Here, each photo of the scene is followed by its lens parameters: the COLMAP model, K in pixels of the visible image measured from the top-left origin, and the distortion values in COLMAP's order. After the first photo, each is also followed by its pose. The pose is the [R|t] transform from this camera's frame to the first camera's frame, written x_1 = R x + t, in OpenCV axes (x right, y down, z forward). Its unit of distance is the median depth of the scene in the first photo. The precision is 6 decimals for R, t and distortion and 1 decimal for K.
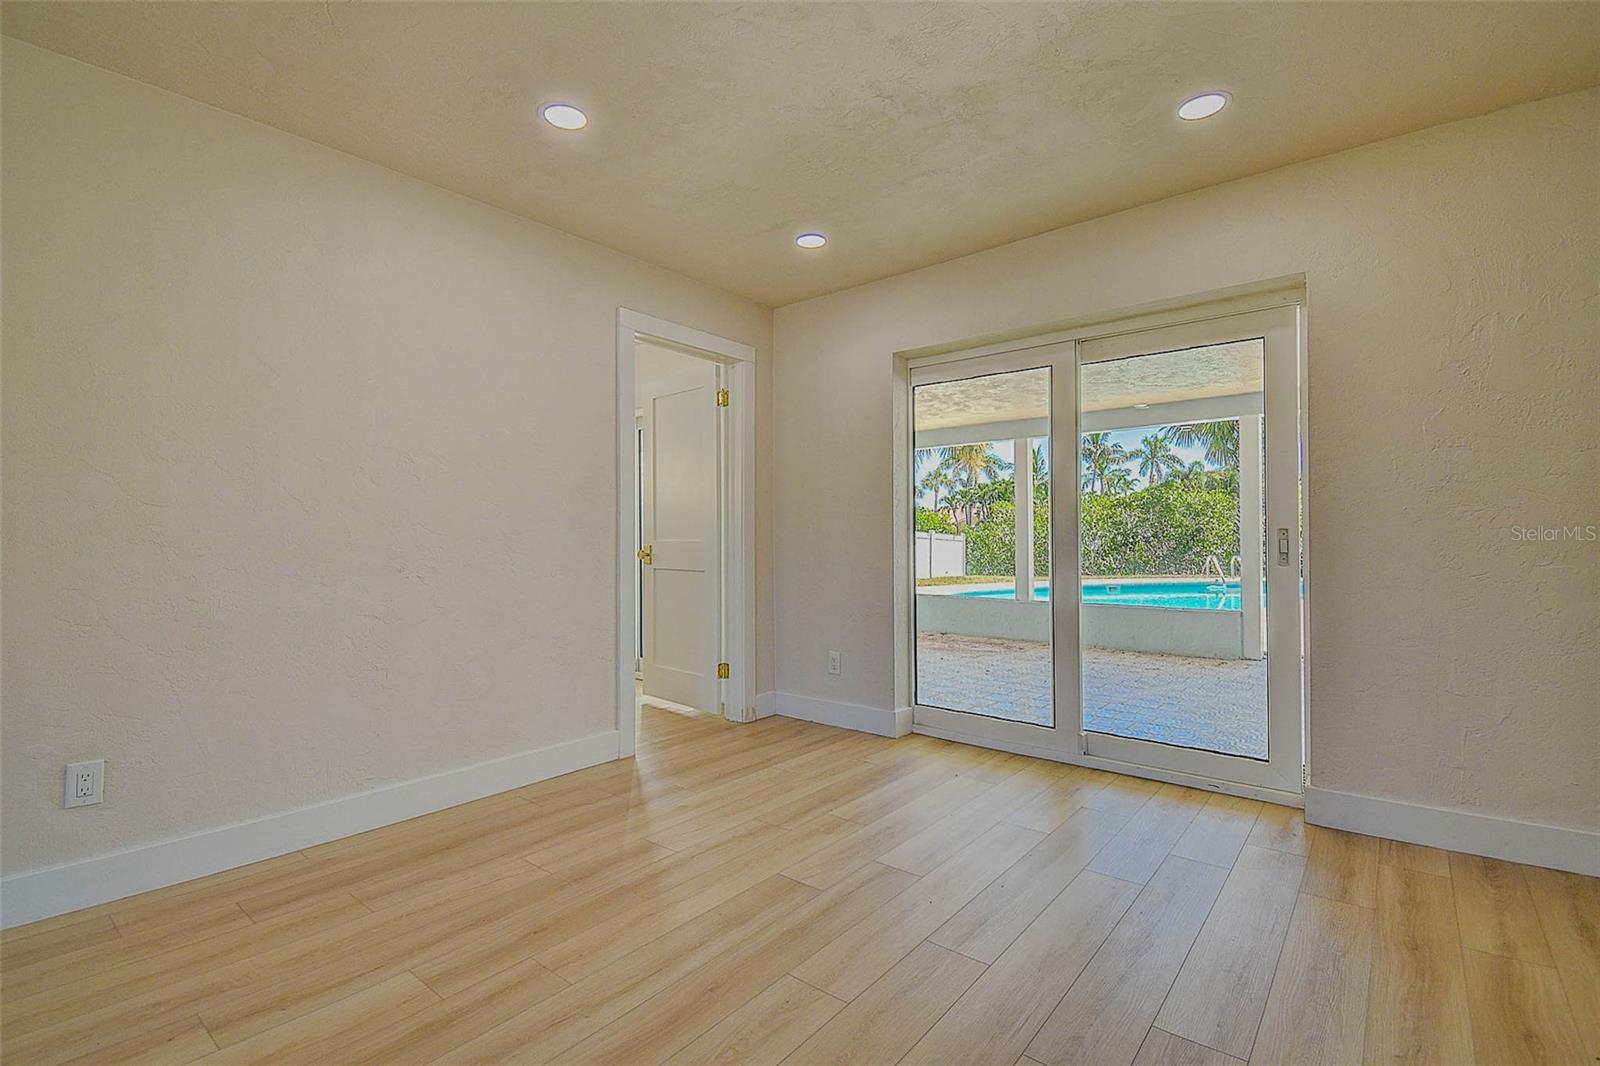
lens RADIAL K [[719.1, 0, 800.0], [0, 719.1, 533.0], [0, 0, 1]] dist [0.032223, -0.027193]
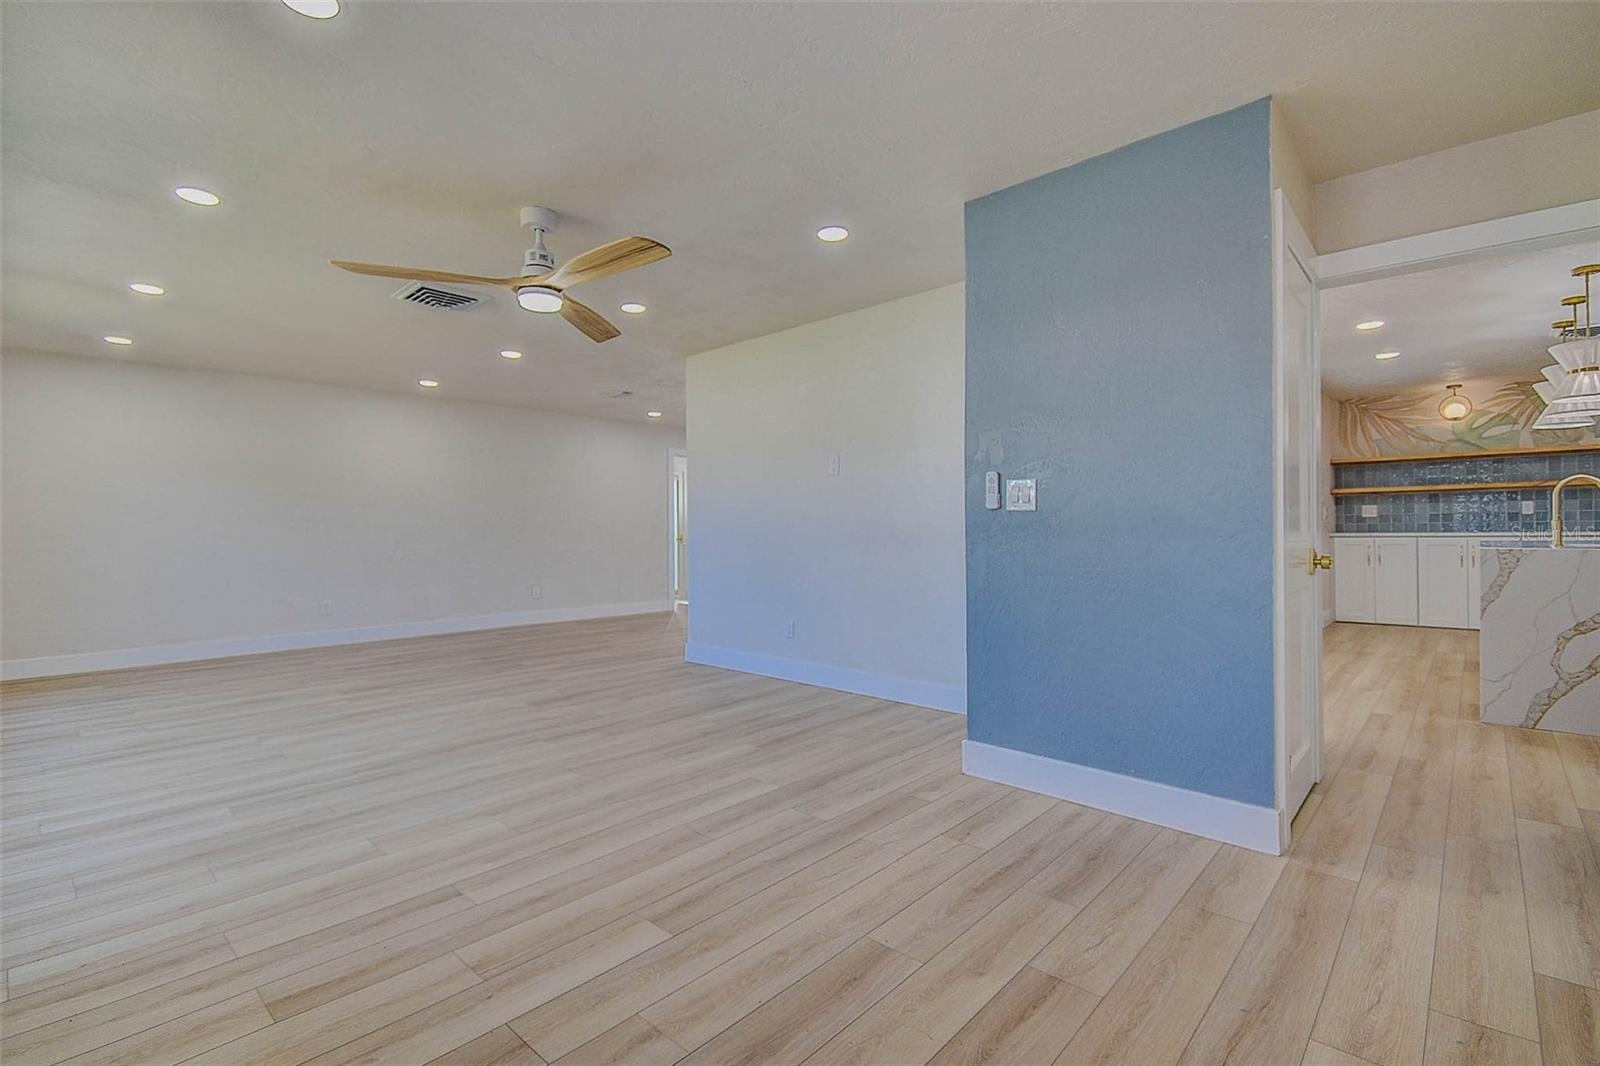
lens RADIAL K [[719.1, 0, 800.0], [0, 719.1, 533.0], [0, 0, 1]] dist [0.032223, -0.027193]
pose [[0.998346, -0.001477, -0.057476, 0.386289], [0.001622, 0.999996, 0.002474, 0.004895], [0.057472, -0.002563, 0.998344, -1.619022]]
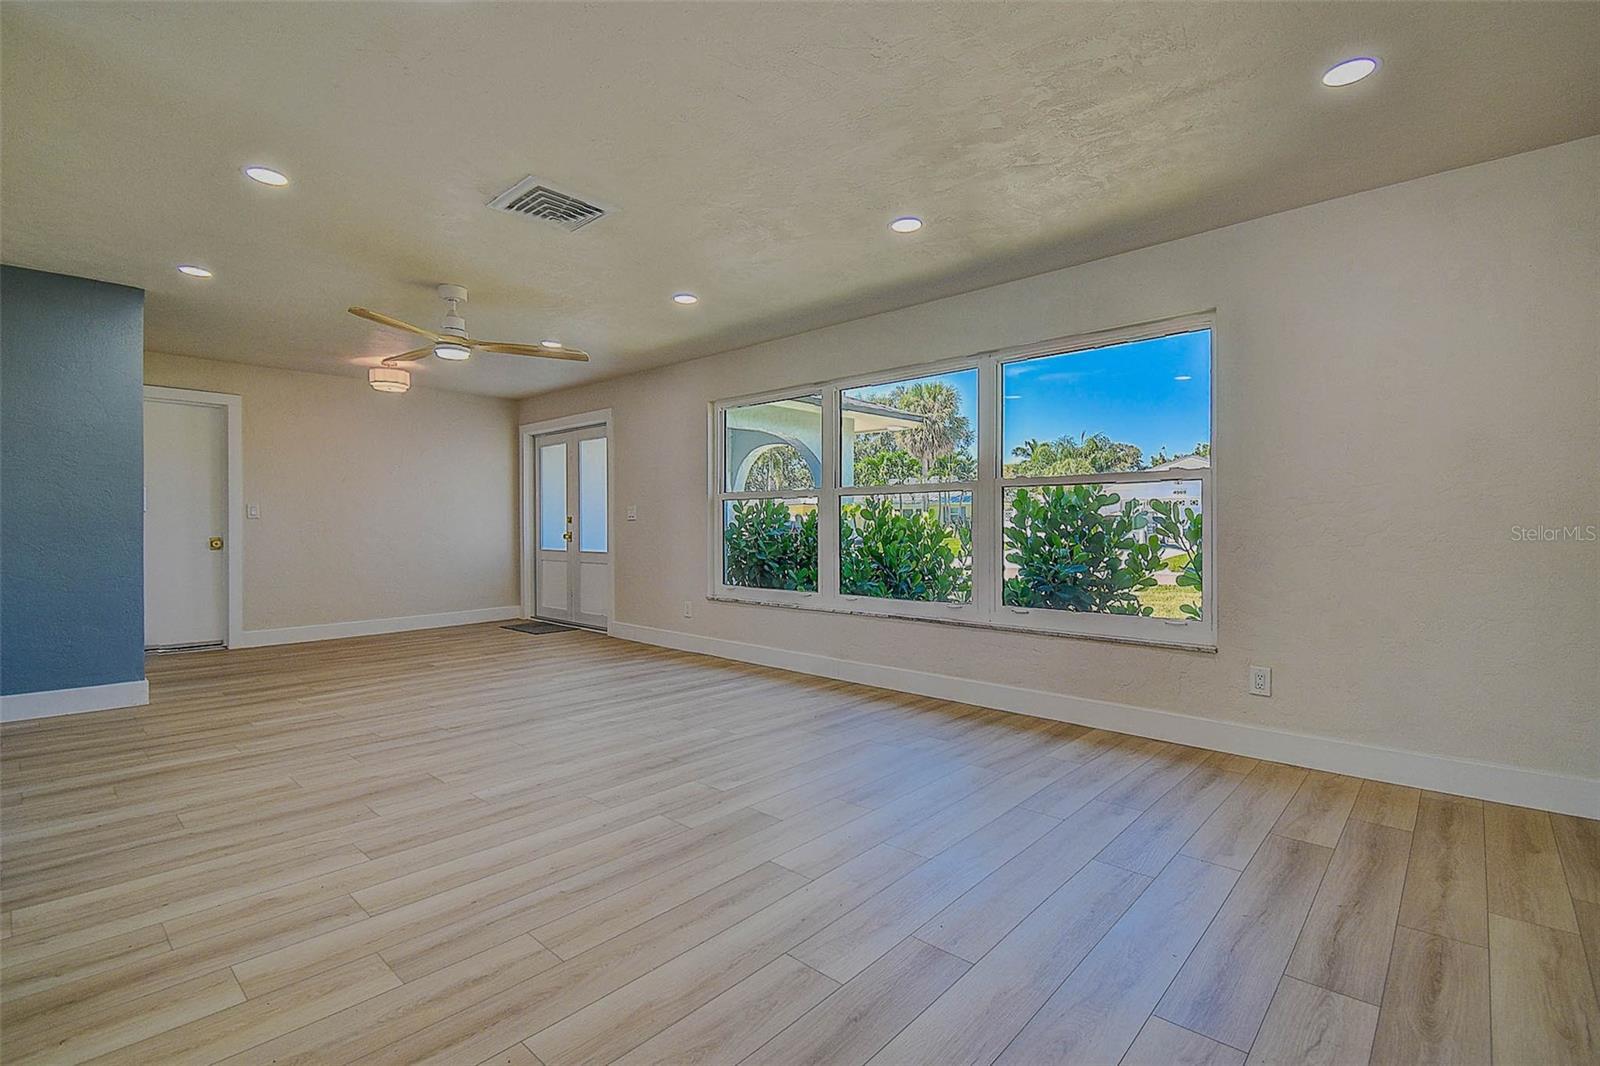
lens RADIAL K [[731.3, 0, 826.8], [0, 731.3, 527.7], [0, 0, 1]] dist [-0.000875, -0.010104]
pose [[-0.999461, 0.006803, 0.032114, -0.577310], [0.007065, 0.999943, 0.008051, 0.002758], [-0.032058, 0.008273, -0.999452, 0.315000]]
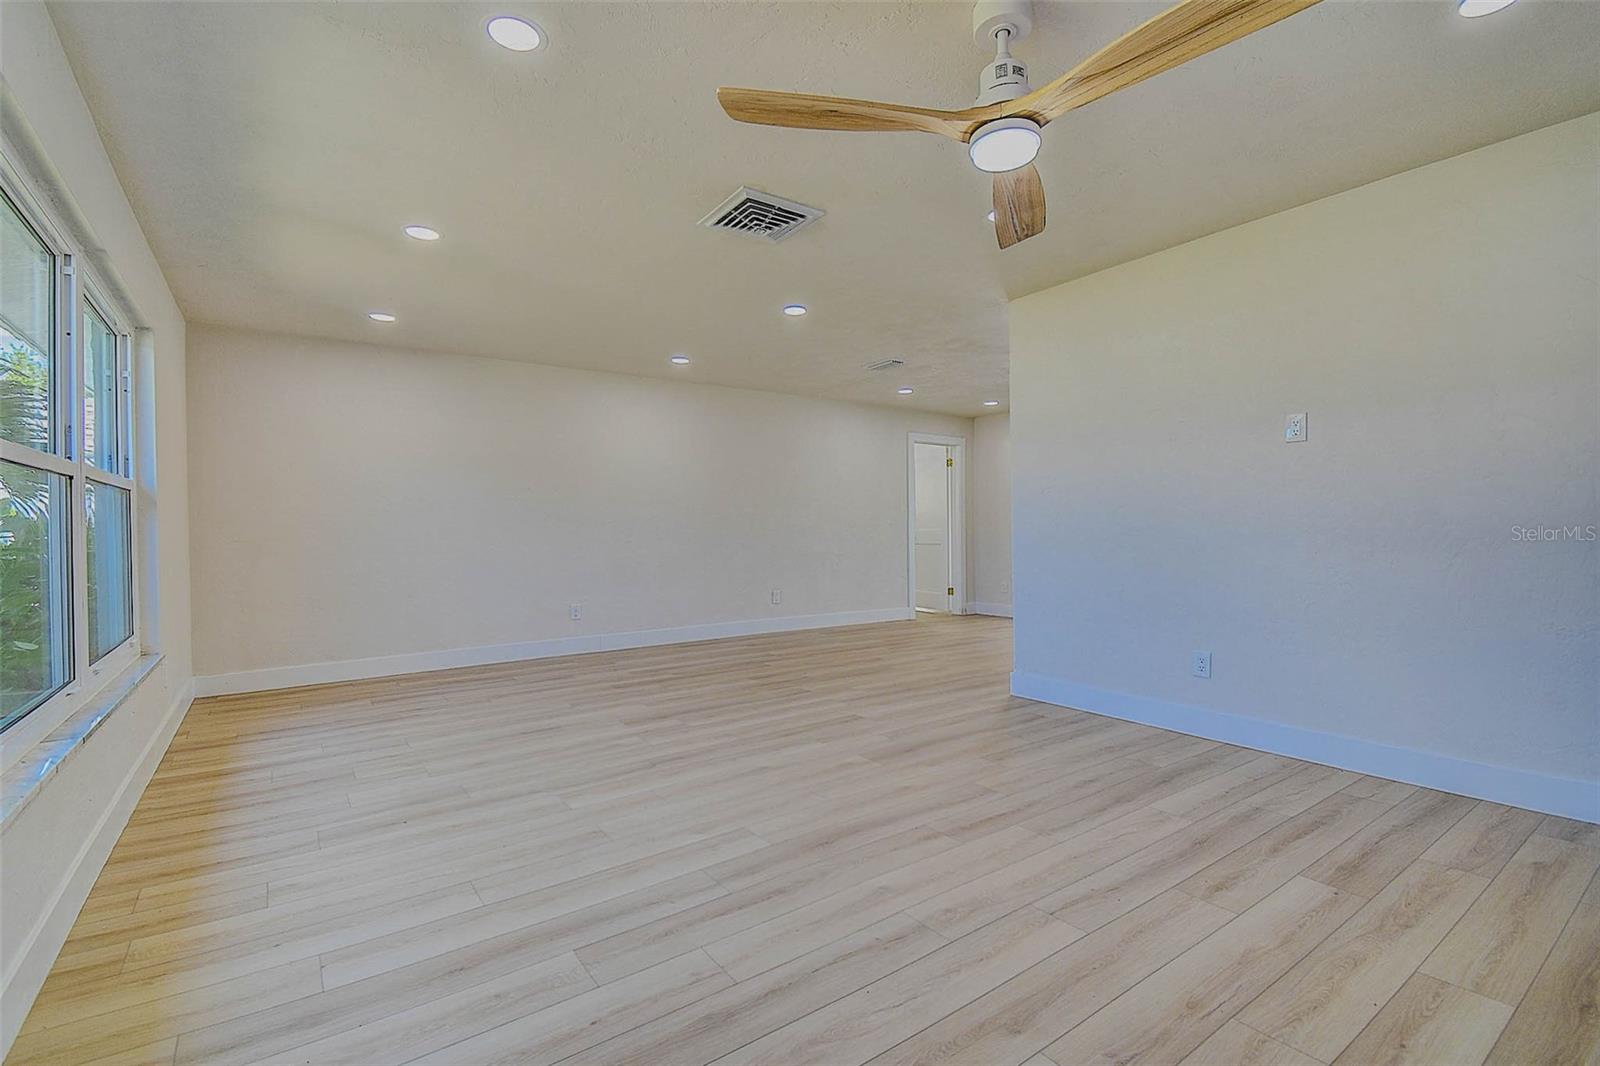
lens RADIAL K [[719.1, 0, 800.0], [0, 719.1, 533.0], [0, 0, 1]] dist [0.032223, -0.027193]
pose [[0.964130, -0.003863, -0.265404, 0.034123], [0.005529, 0.999969, 0.005528, 0.007022], [0.265374, -0.006797, 0.964122, -1.335760]]
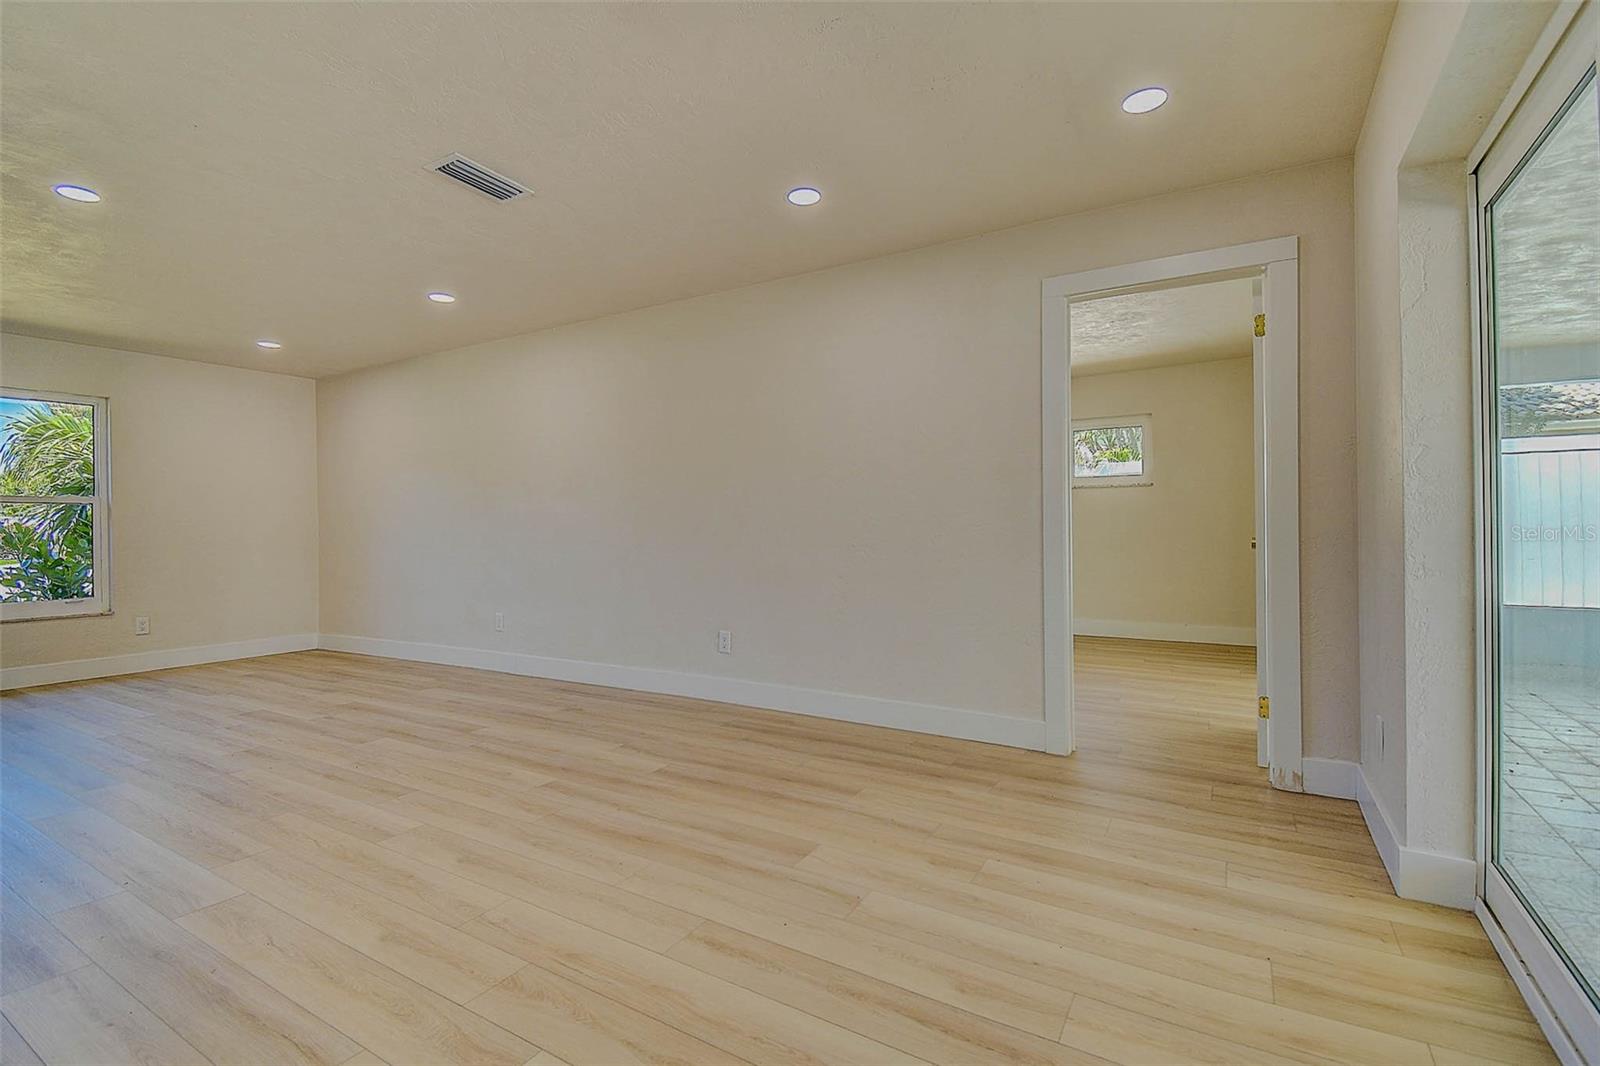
lens RADIAL K [[719.1, 0, 800.0], [0, 719.1, 533.0], [0, 0, 1]] dist [0.032223, -0.027193]
pose [[0.154785, 0.011427, -0.987882, 0.609183], [0.011193, 0.999849, 0.013319, 0.004659], [0.987885, -0.013119, 0.154633, 0.502866]]
